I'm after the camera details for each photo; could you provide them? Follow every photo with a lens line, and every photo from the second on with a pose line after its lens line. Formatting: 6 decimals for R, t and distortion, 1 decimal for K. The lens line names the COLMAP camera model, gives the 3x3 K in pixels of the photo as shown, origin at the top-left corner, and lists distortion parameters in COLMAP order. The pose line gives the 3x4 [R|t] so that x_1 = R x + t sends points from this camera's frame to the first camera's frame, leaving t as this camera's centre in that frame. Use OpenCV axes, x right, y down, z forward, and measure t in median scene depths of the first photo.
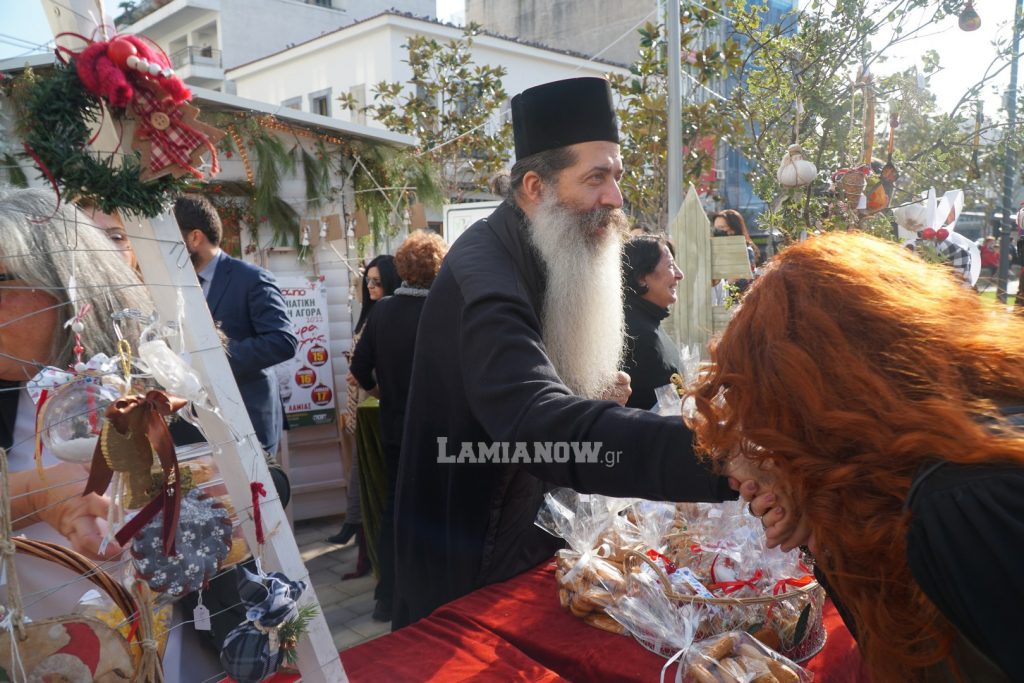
lens RADIAL K [[814.2, 0, 512.0], [0, 814.2, 341.5], [0, 0, 1]] dist [0.002112, -0.011272]
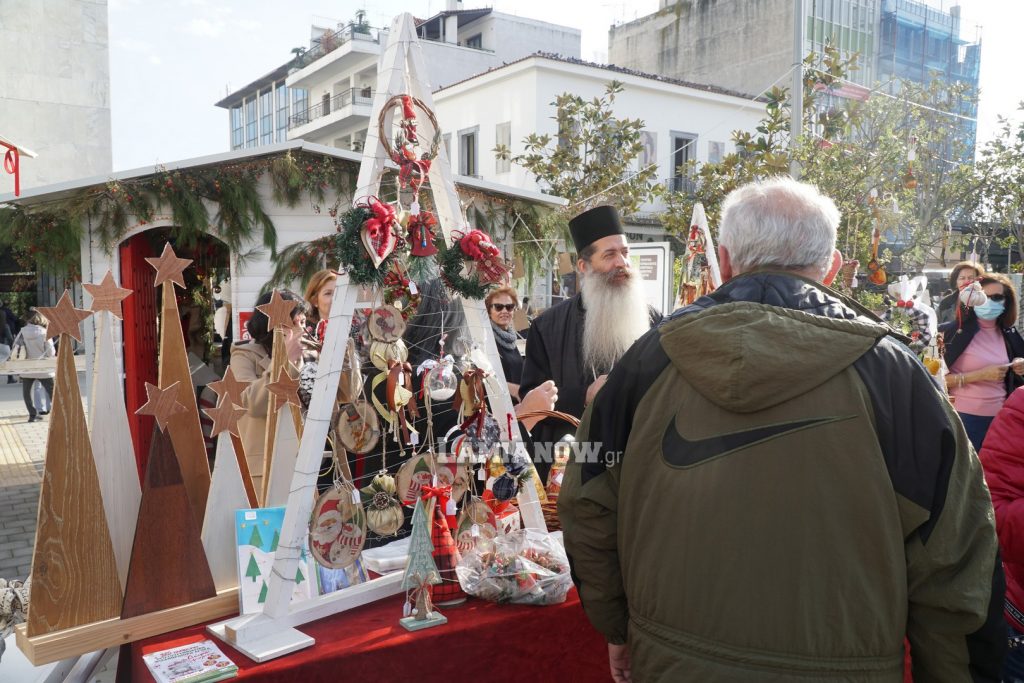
lens RADIAL K [[815.5, 0, 509.7], [0, 815.5, 342.2], [0, 0, 1]] dist [-0.006304, 0.000609]
pose [[0.985924, 0.037217, -0.163000, 0.009076], [-0.042750, 0.998618, -0.030568, 0.007852], [0.161637, 0.037106, 0.986152, -0.228651]]
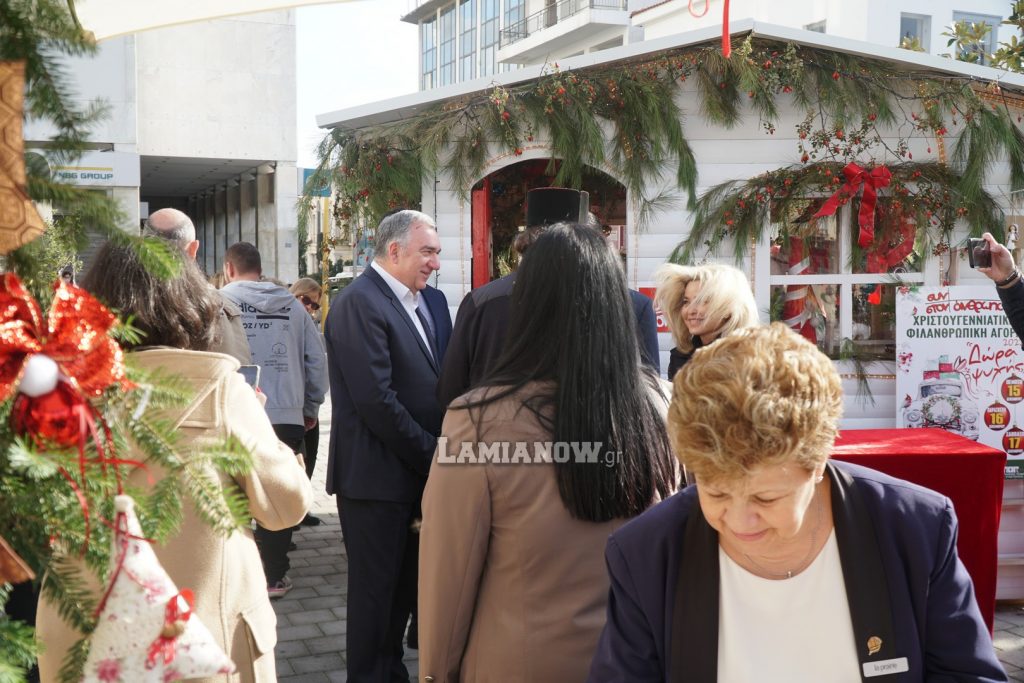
lens RADIAL K [[1110.6, 0, 501.3], [0, 1110.6, 344.2], [0, 0, 1]] dist [0.036575, -0.035007]
pose [[0.918605, 0.060963, -0.390446, -0.274705], [-0.070441, 0.997466, -0.009988, 0.019328], [0.388848, 0.036678, 0.920571, -0.159584]]
